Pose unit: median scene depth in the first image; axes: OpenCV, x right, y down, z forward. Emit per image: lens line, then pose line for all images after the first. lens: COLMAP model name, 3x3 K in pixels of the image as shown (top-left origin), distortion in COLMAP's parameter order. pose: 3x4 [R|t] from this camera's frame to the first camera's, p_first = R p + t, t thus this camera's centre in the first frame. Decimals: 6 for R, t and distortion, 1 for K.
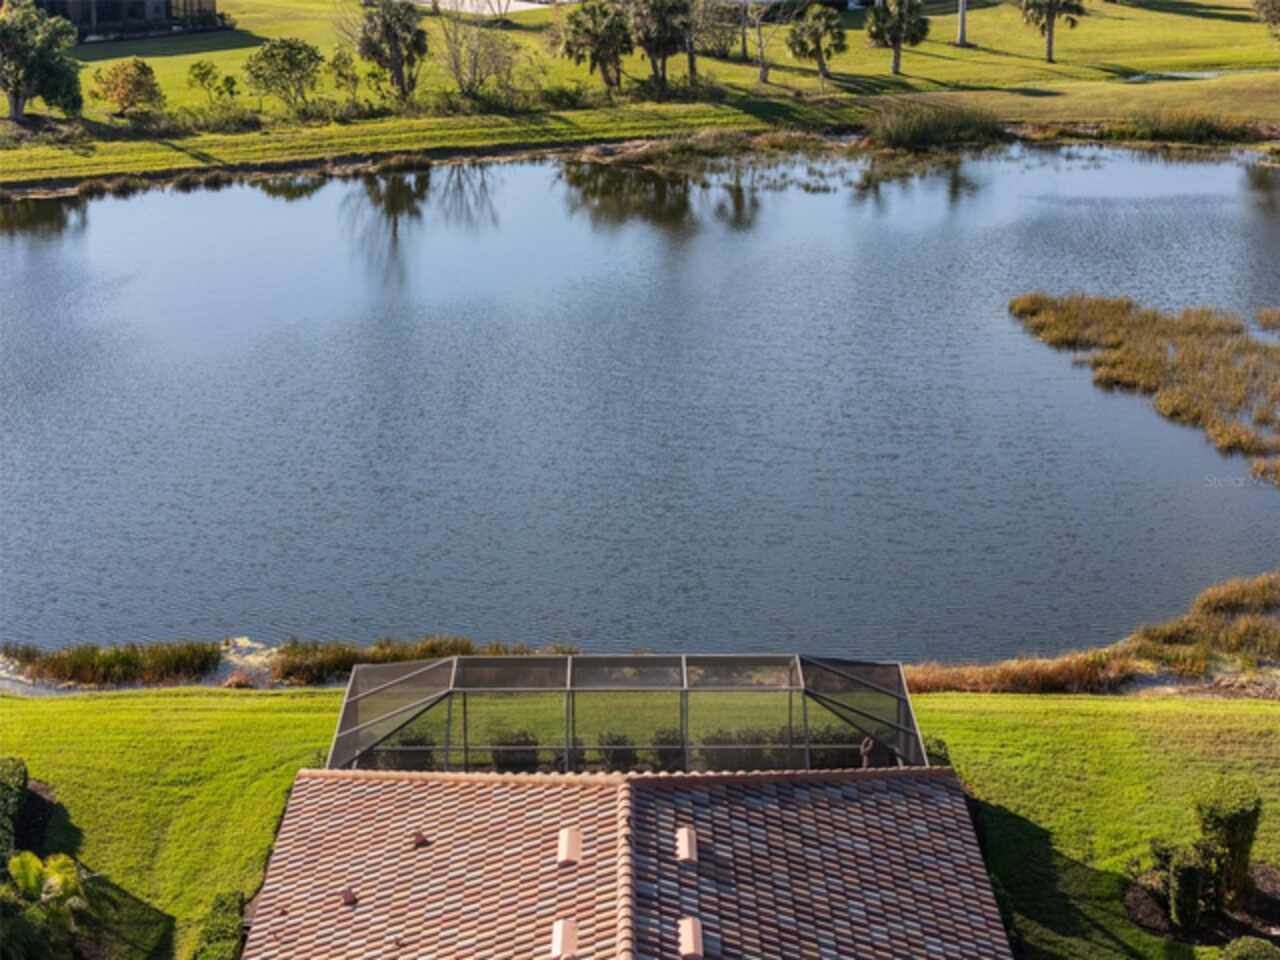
lens RADIAL K [[2602.9, 0, 644.9], [0, 2602.9, 484.2], [0, 0, 1]] dist [-0.015877, 0.000000]
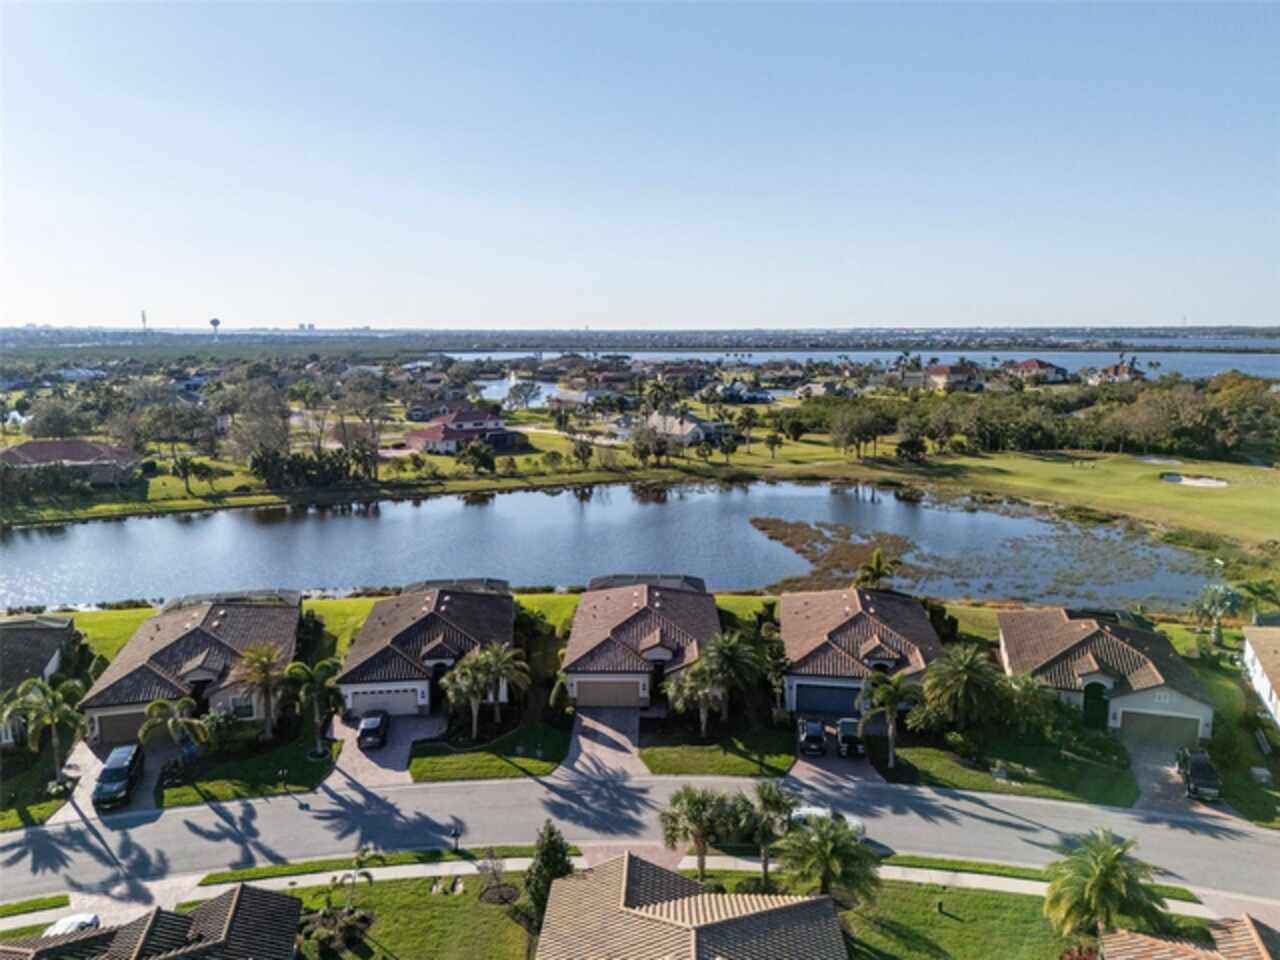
lens RADIAL K [[955.2, 0, 639.1], [0, 955.2, 481.8], [0, 0, 1]] dist [0.081041, -0.006393]
pose [[0.999821, 0.003820, -0.018543, 0.003782], [-0.006366, 0.990237, -0.139250, 0.051257], [0.017830, 0.139343, 0.990084, -0.282609]]
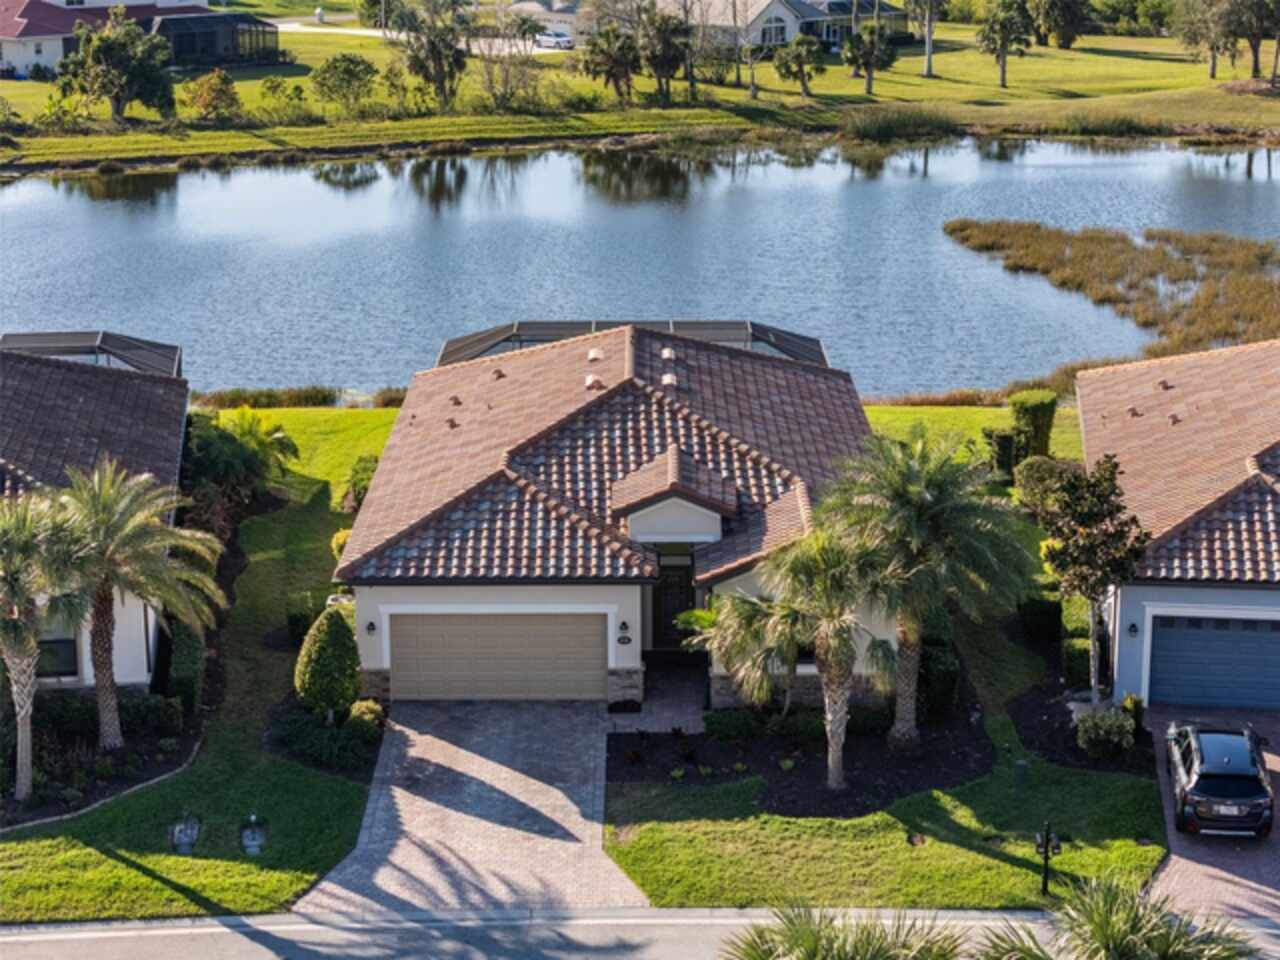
lens RADIAL K [[2602.9, 0, 639.9], [0, 2602.9, 476.5], [0, 0, 1]] dist [-0.015877, 0.000000]
pose [[0.999980, 0.000792, -0.006292, 0.002393], [-0.001123, 0.998606, -0.052776, 0.083357], [0.006241, 0.052782, 0.998587, -0.168017]]
